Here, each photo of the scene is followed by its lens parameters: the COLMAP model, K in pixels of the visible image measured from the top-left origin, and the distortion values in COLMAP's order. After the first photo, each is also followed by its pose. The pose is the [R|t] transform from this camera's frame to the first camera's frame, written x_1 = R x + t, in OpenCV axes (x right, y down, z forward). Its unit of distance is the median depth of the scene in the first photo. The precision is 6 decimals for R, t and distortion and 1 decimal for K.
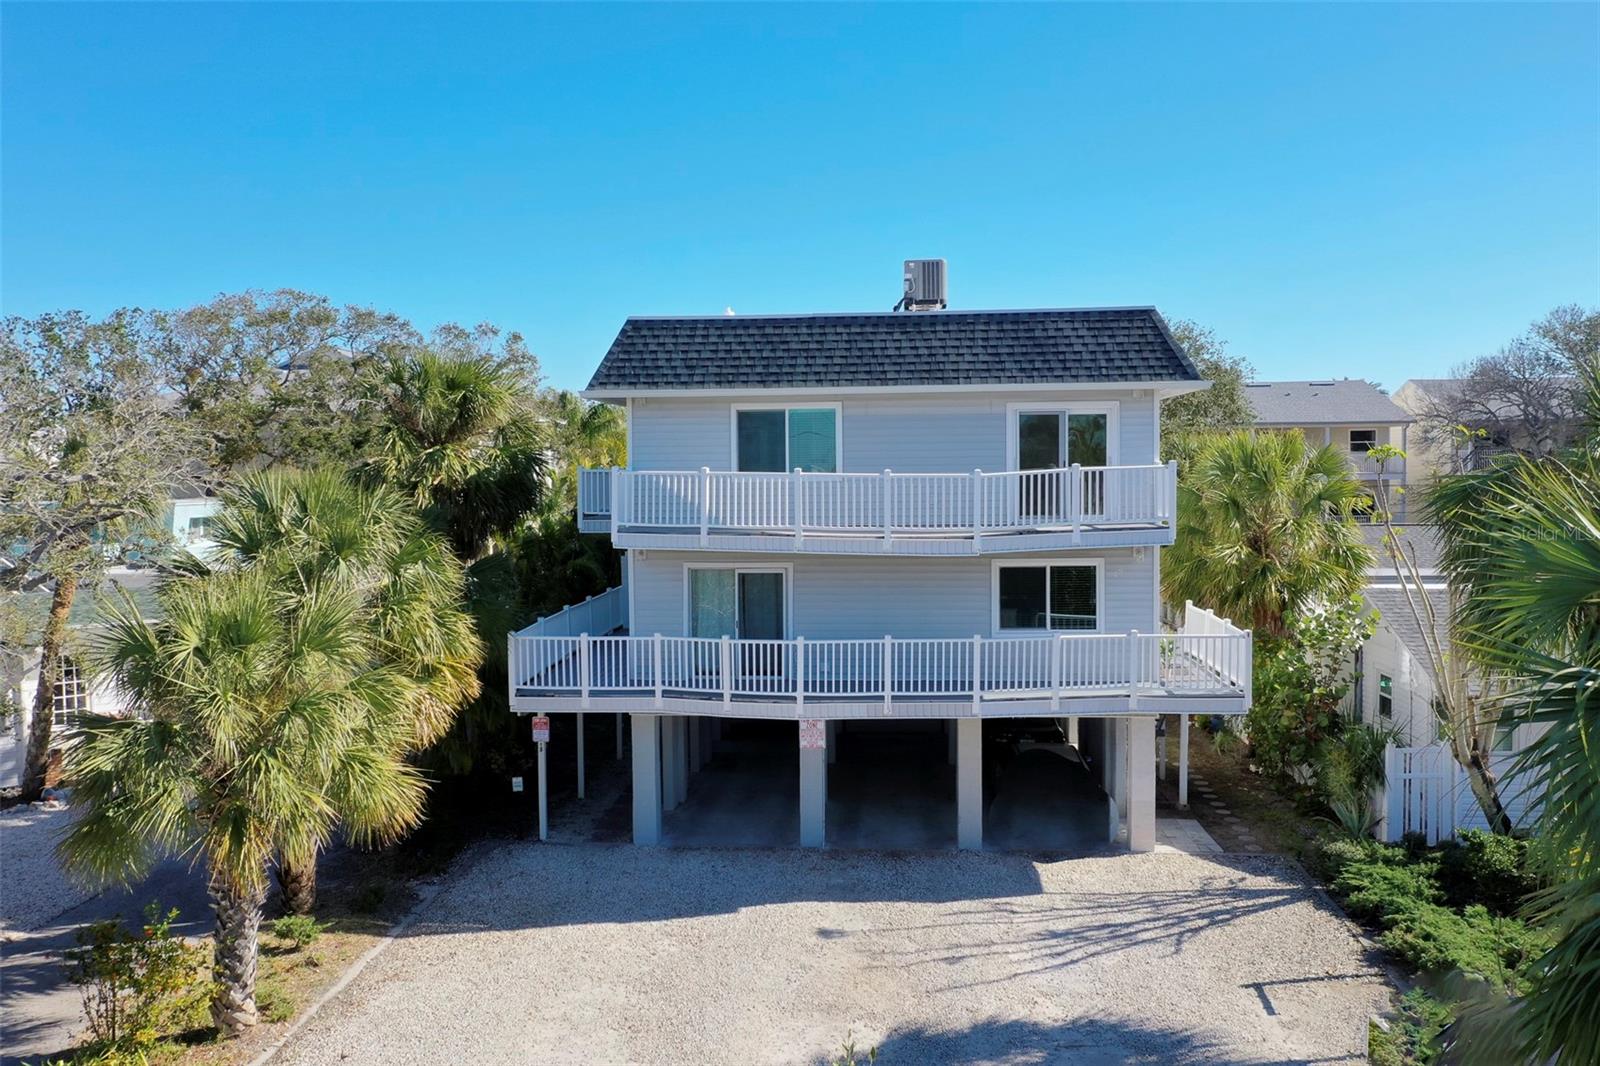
lens RADIAL K [[1248.7, 0, 800.0], [0, 1248.7, 533.0], [0, 0, 1]] dist [0.002402, -0.005759]
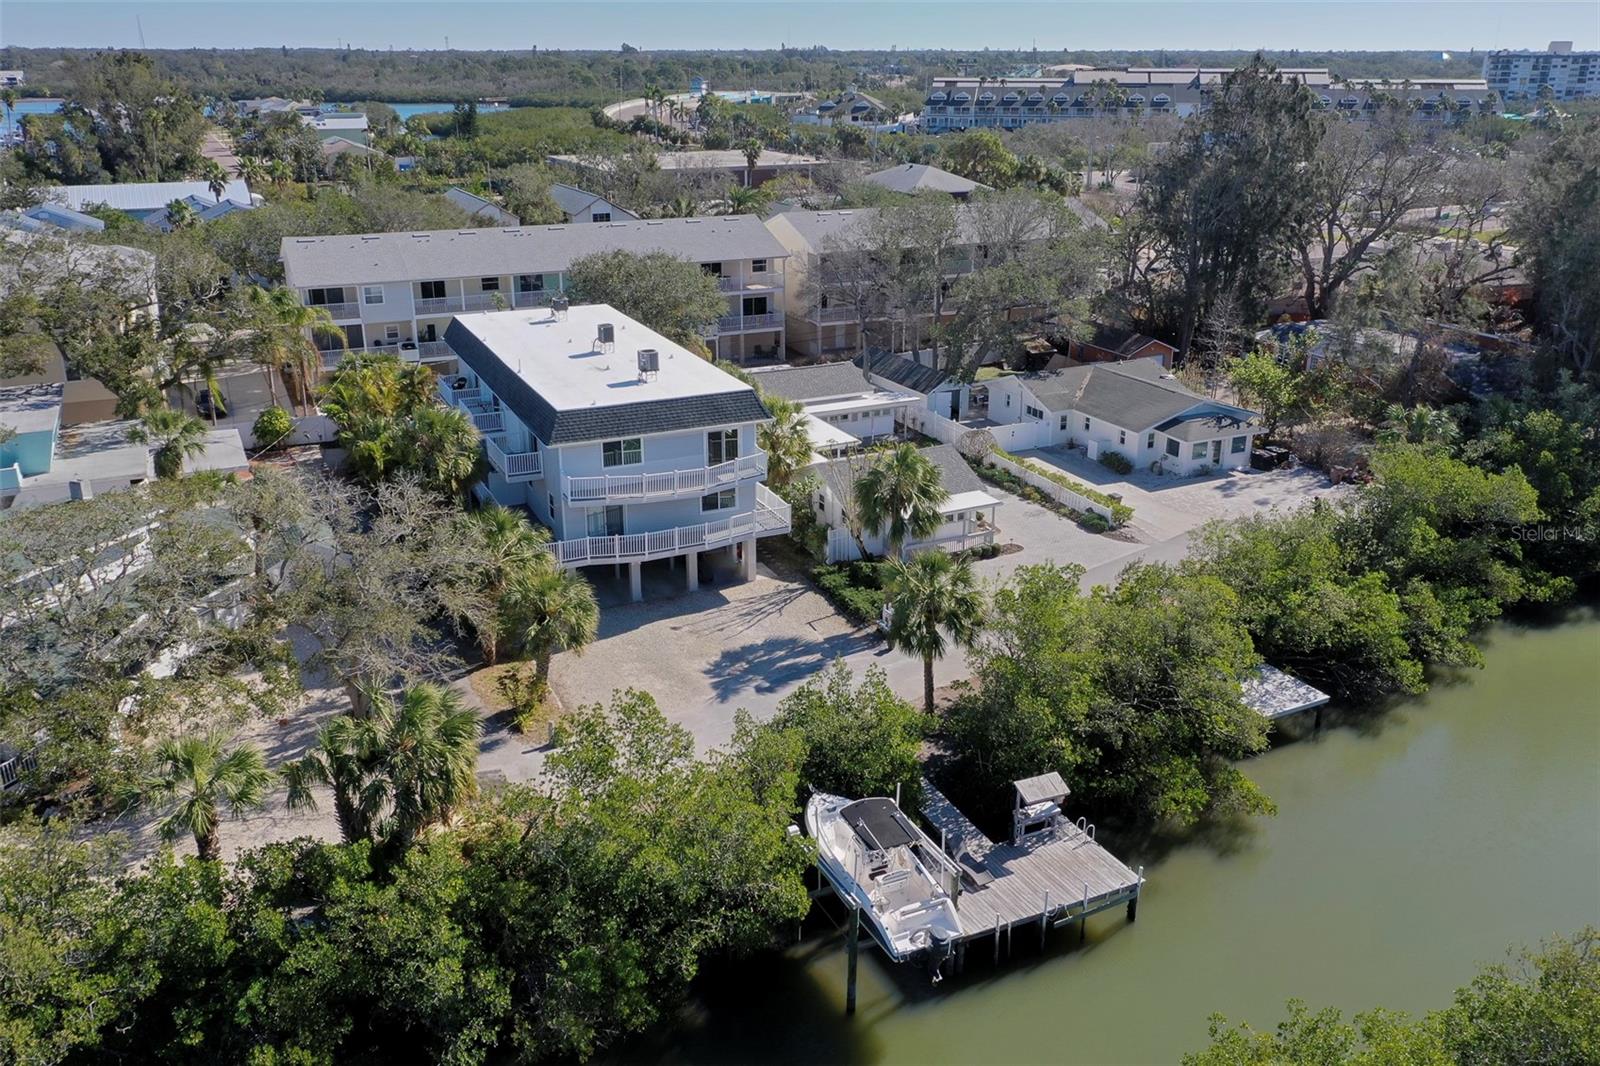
lens RADIAL K [[1274.5, 0, 800.0], [0, 1274.5, 533.0], [0, 0, 1]] dist [0.001801, -0.000669]
pose [[0.870516, -0.159932, 0.465429, -0.956554], [0.015576, 0.954203, 0.298753, -0.706585], [-0.491894, -0.252820, 0.833140, -1.411863]]
